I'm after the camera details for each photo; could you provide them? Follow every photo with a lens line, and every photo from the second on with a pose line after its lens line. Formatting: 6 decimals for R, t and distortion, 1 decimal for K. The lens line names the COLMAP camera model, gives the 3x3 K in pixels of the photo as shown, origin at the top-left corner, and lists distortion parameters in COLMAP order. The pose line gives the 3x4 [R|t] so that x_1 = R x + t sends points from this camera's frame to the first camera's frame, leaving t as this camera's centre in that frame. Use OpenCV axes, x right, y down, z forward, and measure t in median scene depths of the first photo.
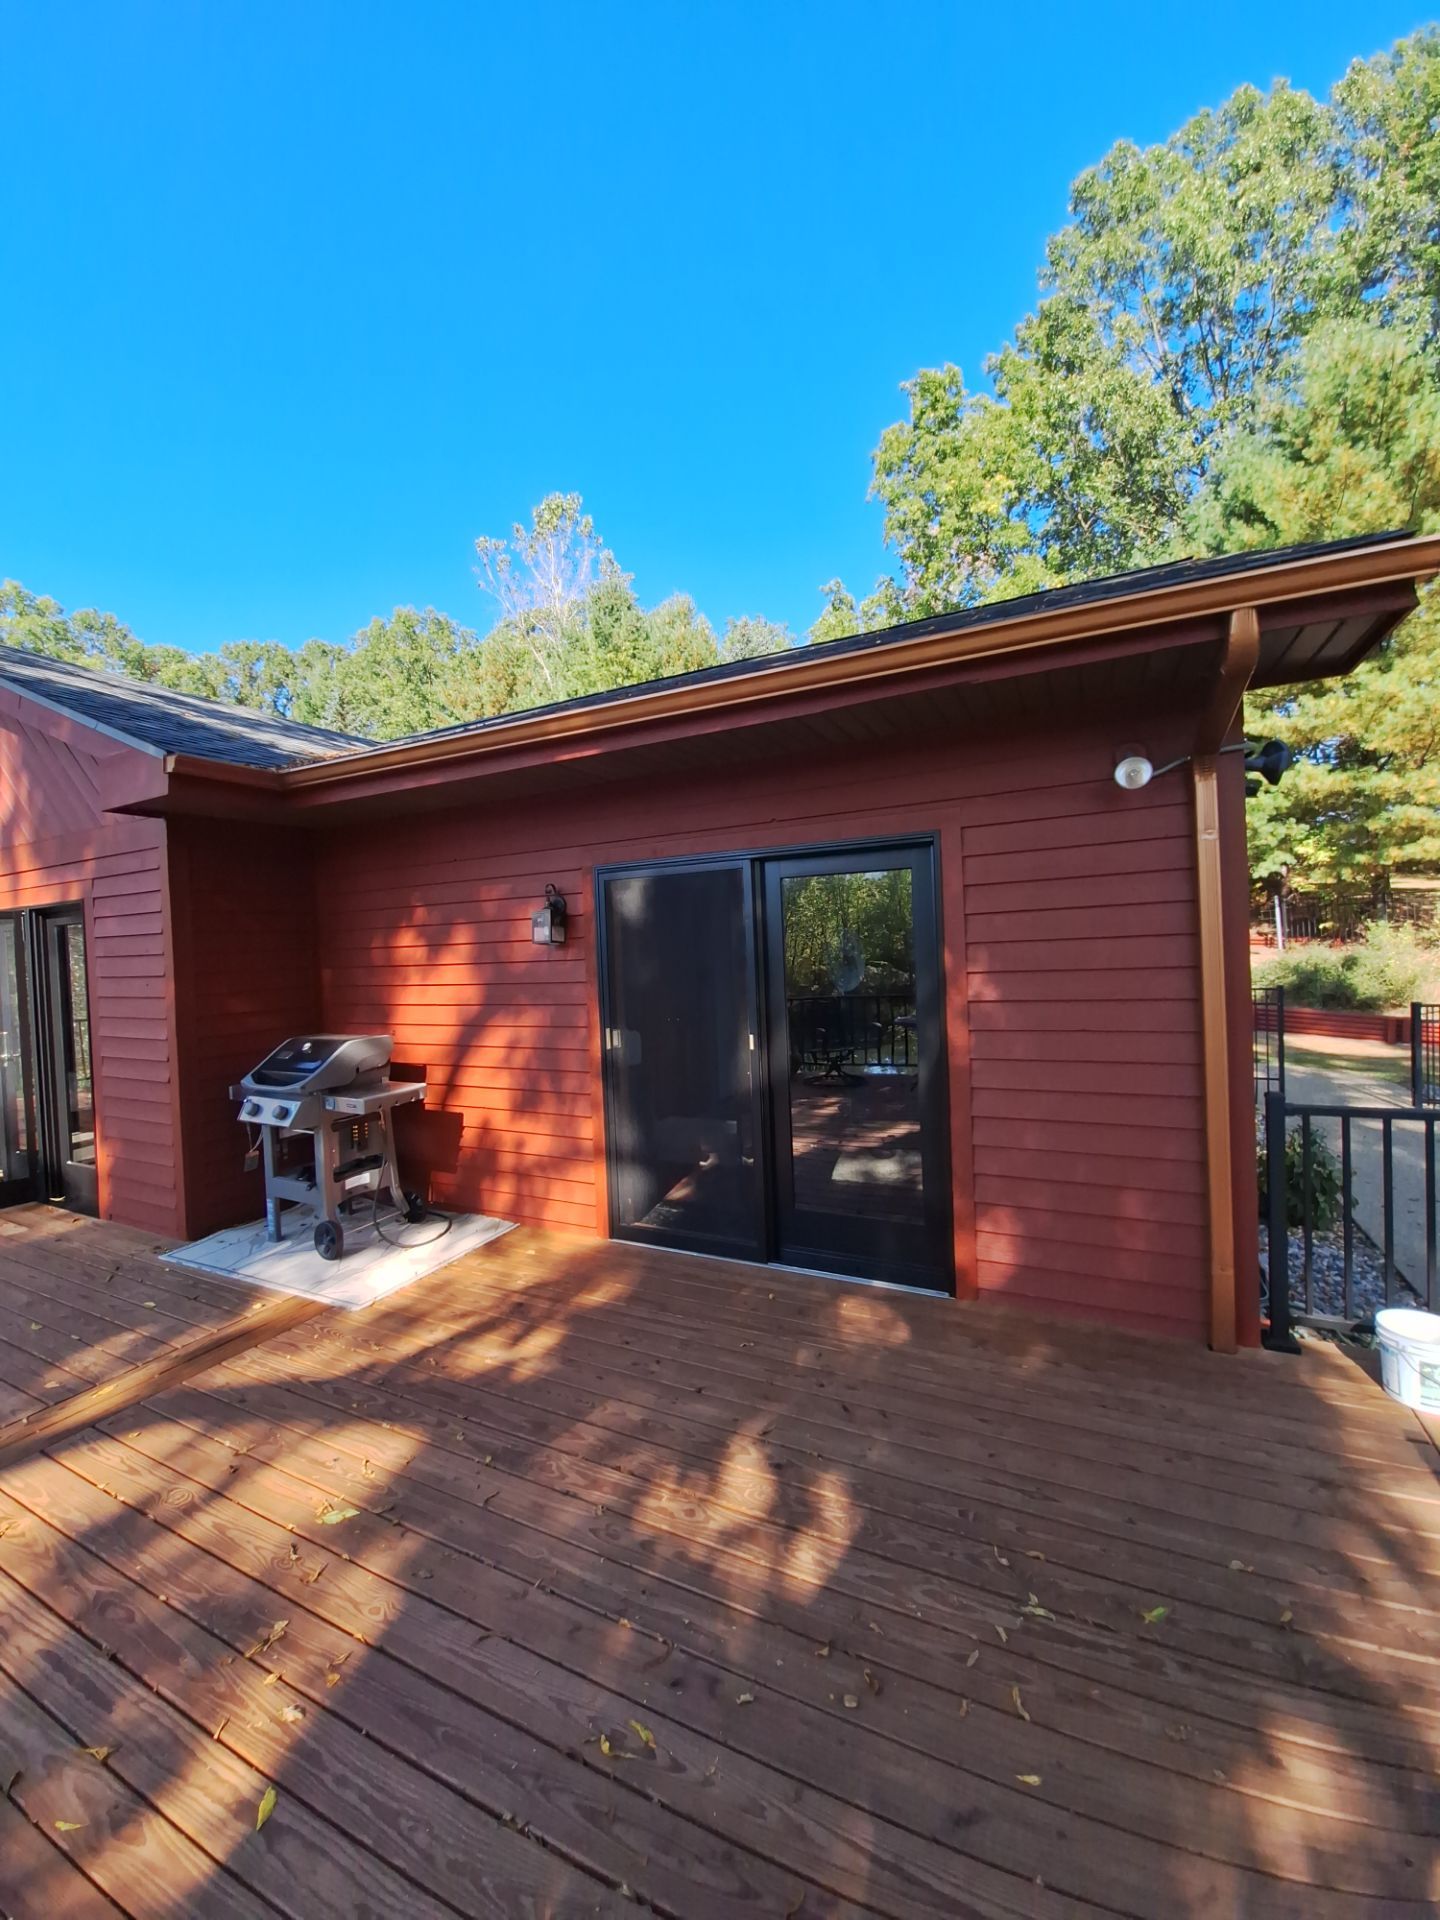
lens RADIAL K [[751.0, 0, 717.1], [0, 751.0, 950.8], [0, 0, 1]] dist [0.000394, -0.010259]
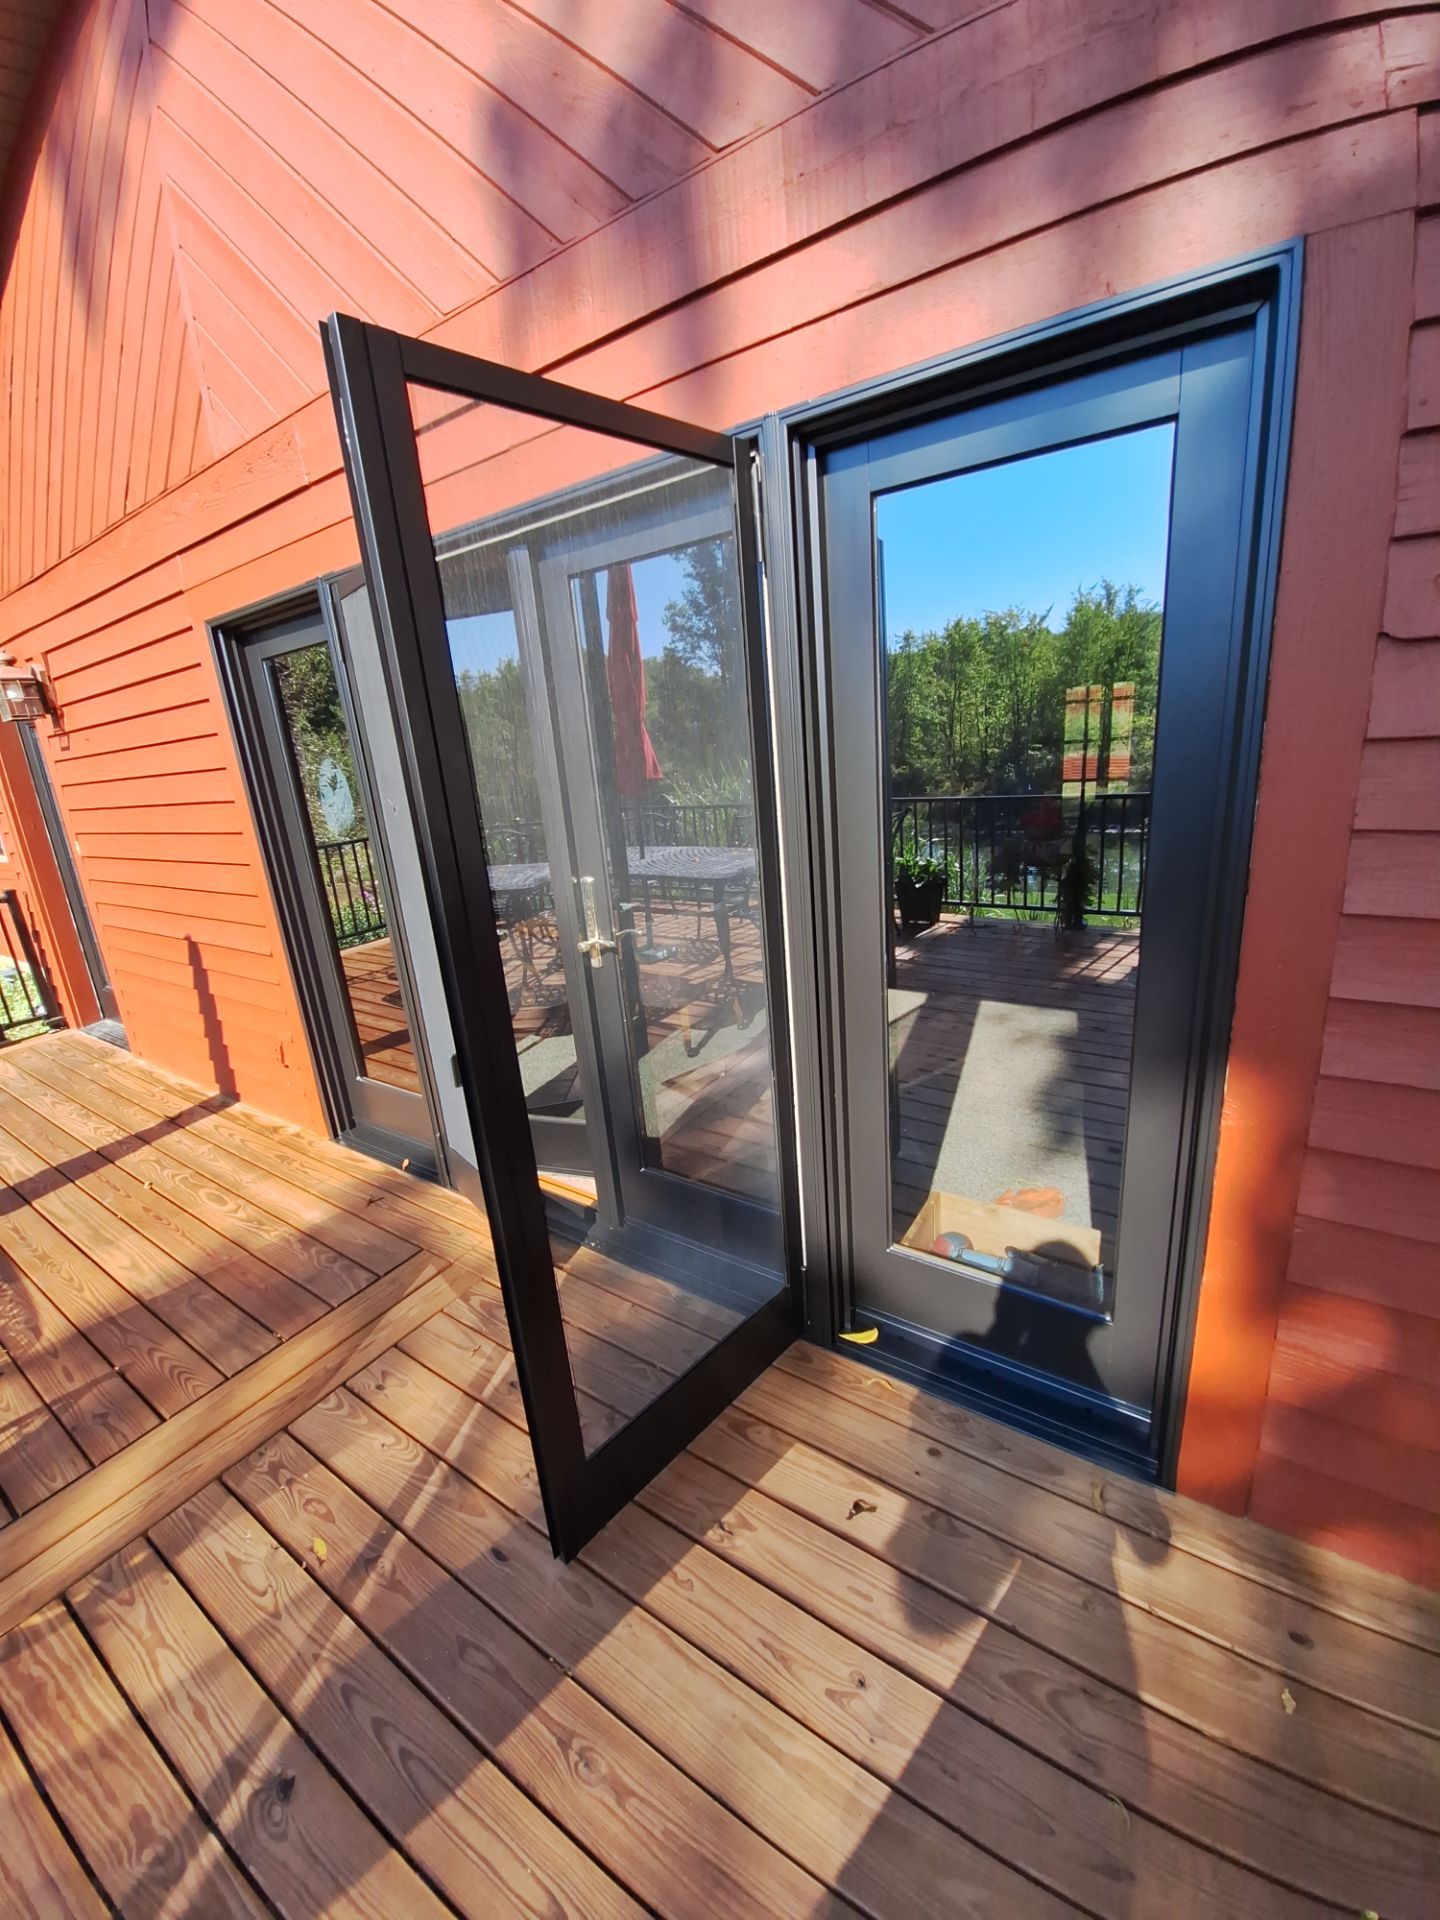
lens RADIAL K [[751.0, 0, 717.1], [0, 751.0, 950.8], [0, 0, 1]] dist [0.000394, -0.010259]
pose [[0.990833, 0.001281, -0.135084, -0.180564], [0.034369, 0.964662, 0.261238, 0.010806], [0.130645, -0.263486, 0.955776, 0.137427]]
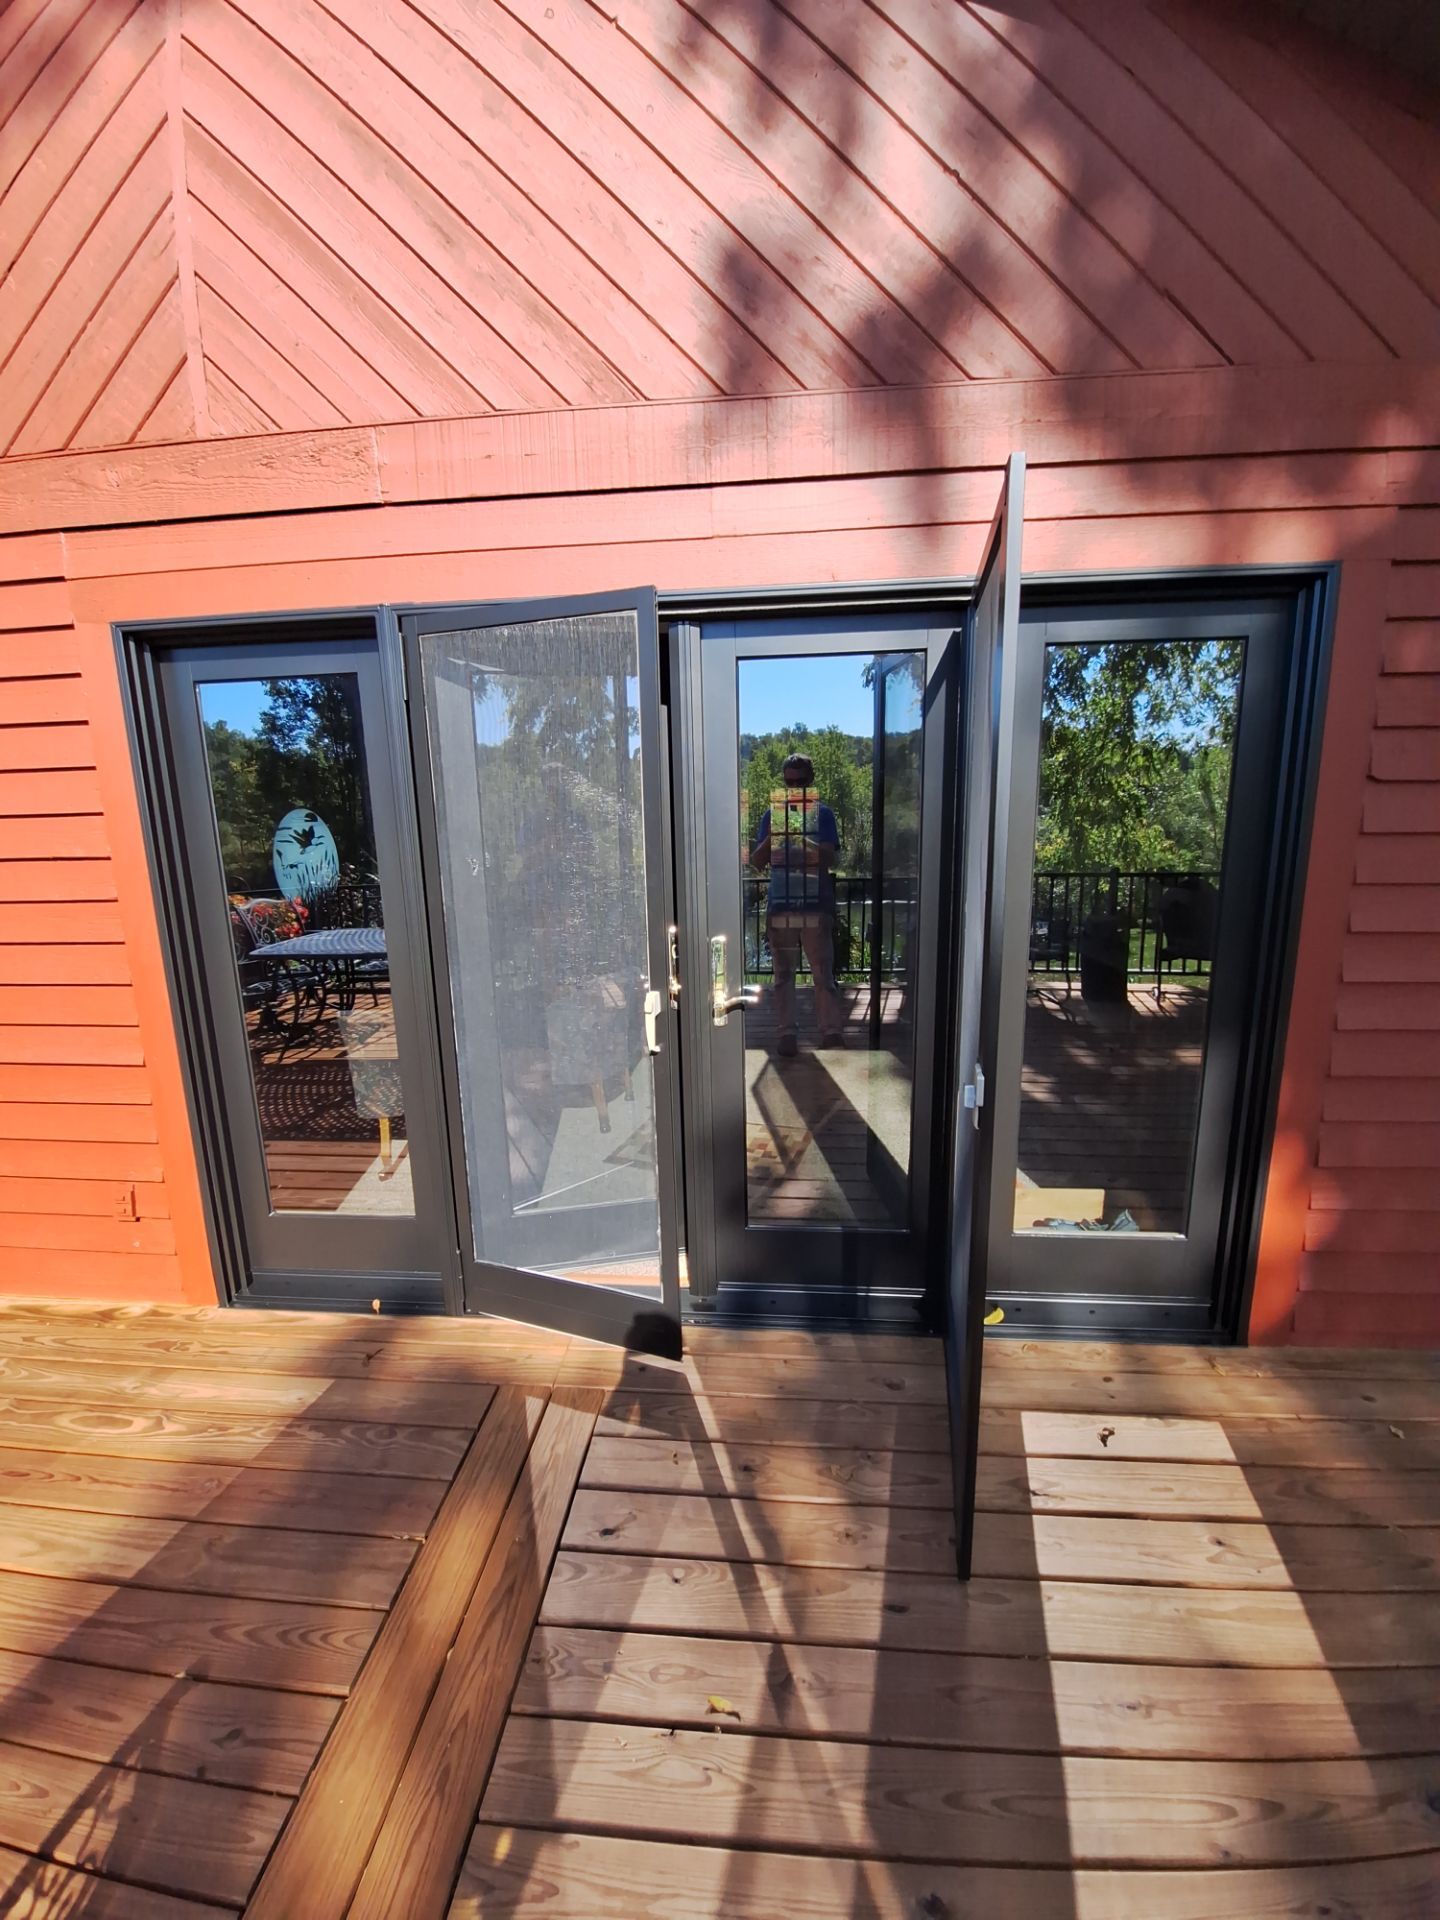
lens RADIAL K [[751.0, 0, 717.1], [0, 751.0, 950.8], [0, 0, 1]] dist [0.000394, -0.010259]
pose [[0.929564, -0.043521, 0.366084, -0.235346], [-0.015443, 0.987539, 0.156613, 0.012262], [-0.368338, -0.151235, 0.917308, 0.138626]]
